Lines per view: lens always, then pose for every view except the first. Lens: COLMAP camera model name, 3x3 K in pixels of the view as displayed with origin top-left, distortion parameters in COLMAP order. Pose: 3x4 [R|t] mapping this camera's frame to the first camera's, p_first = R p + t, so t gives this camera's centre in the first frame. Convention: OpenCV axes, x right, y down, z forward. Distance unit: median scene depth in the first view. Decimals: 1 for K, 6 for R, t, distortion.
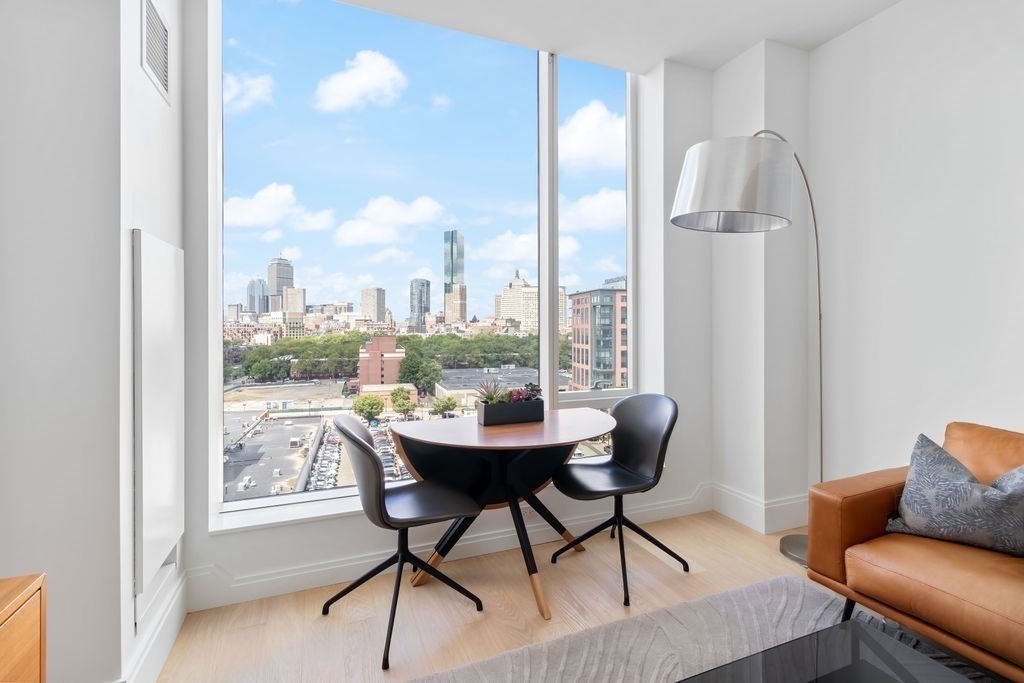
lens RADIAL K [[491.6, 0, 582.2], [0, 491.6, 332.7], [0, 0, 1]] dist [0.001422, -0.000812]
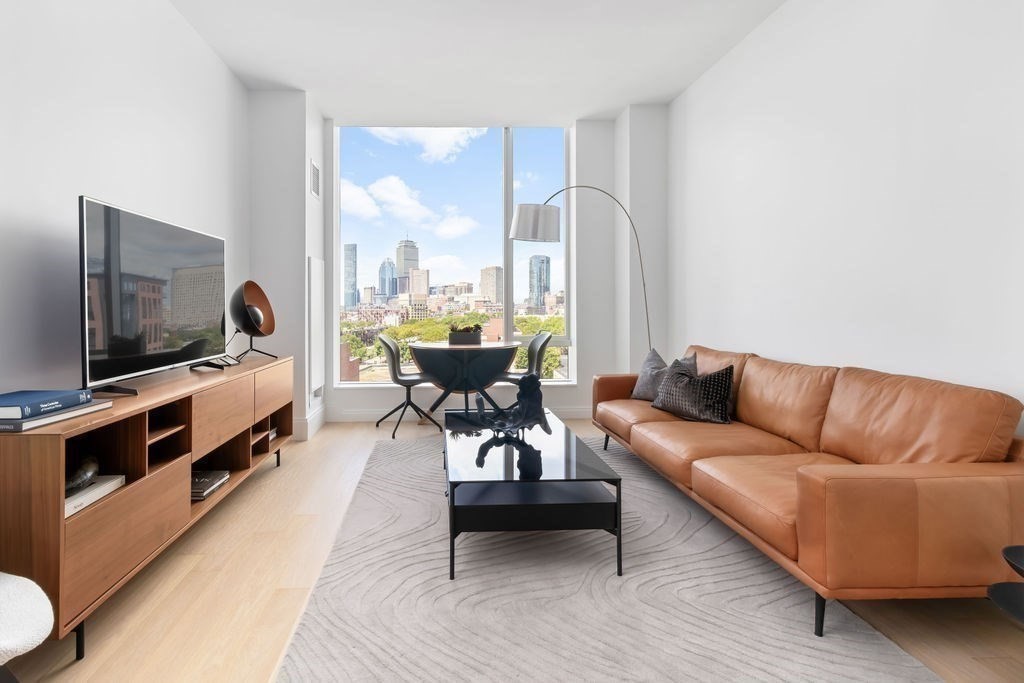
lens RADIAL K [[549.6, 0, 495.8], [0, 549.6, 309.1], [0, 0, 1]] dist [0.007891, 0.000540]
pose [[0.926896, -0.004012, -0.375296, 0.846140], [0.001093, 0.999967, -0.007990, 0.073272], [0.375315, 0.006996, 0.926871, -1.018570]]
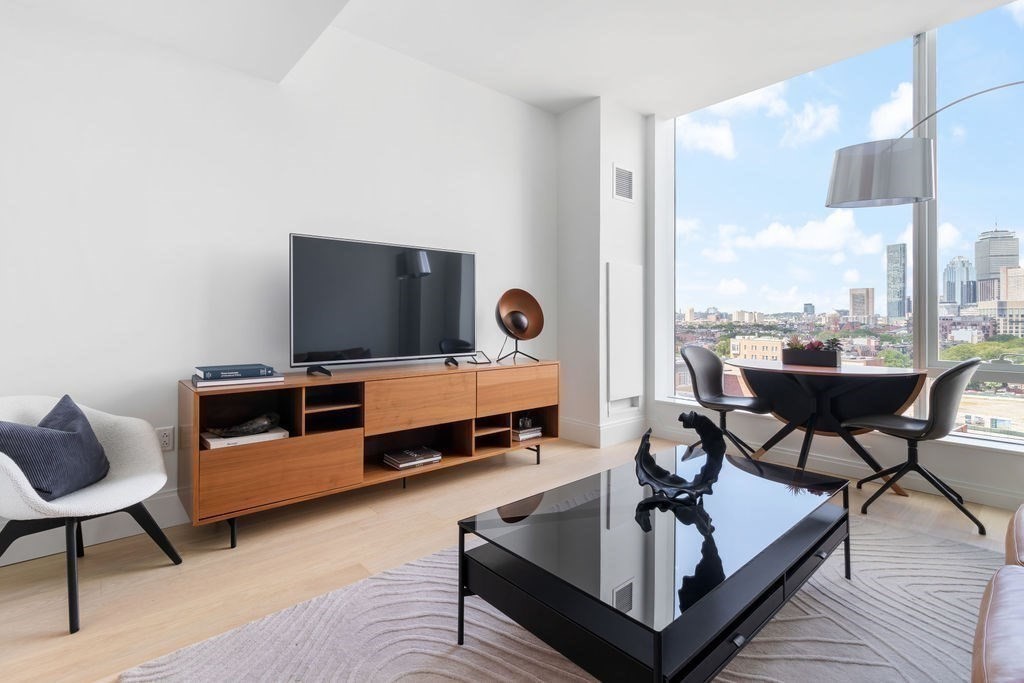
lens RADIAL K [[491.6, 0, 442.1], [0, 491.6, 316.2], [0, 0, 1]] dist [0.001422, -0.000812]
pose [[0.196351, -0.003714, -0.980527, 1.099243], [-0.013553, 0.999887, -0.006501, 0.078784], [0.980440, 0.014566, 0.196279, -0.293194]]
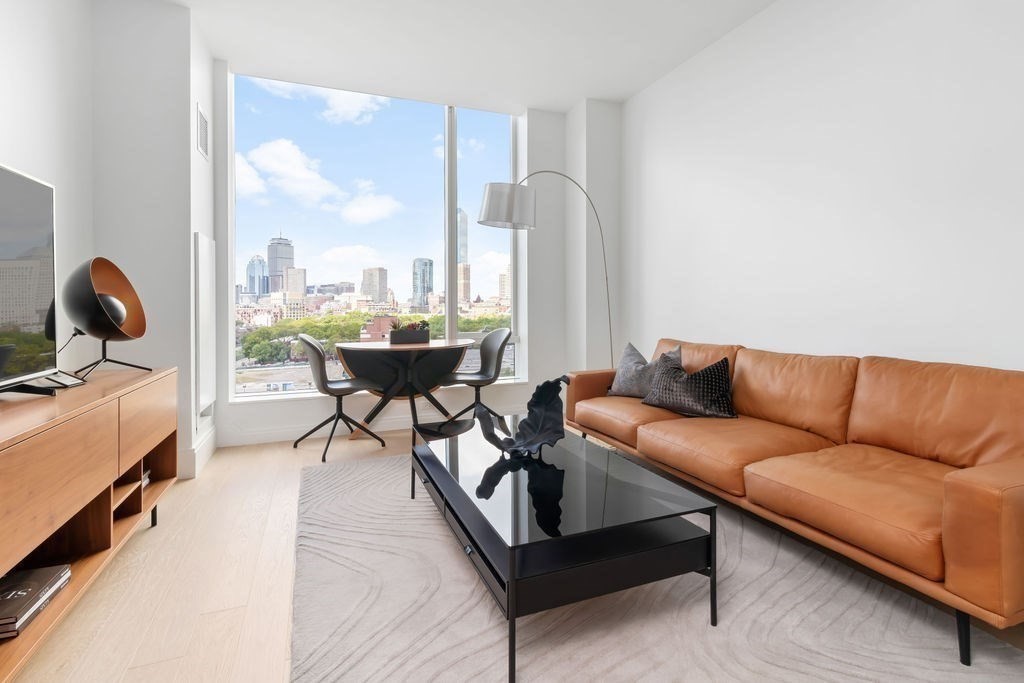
lens RADIAL K [[491.6, 0, 578.5], [0, 491.6, 310.3], [0, 0, 1]] dist [0.001422, -0.000812]
pose [[0.999981, -0.003366, -0.005086, 0.487337], [0.003351, 0.999990, -0.002790, 0.087715], [0.005096, 0.002773, 0.999983, -0.732730]]
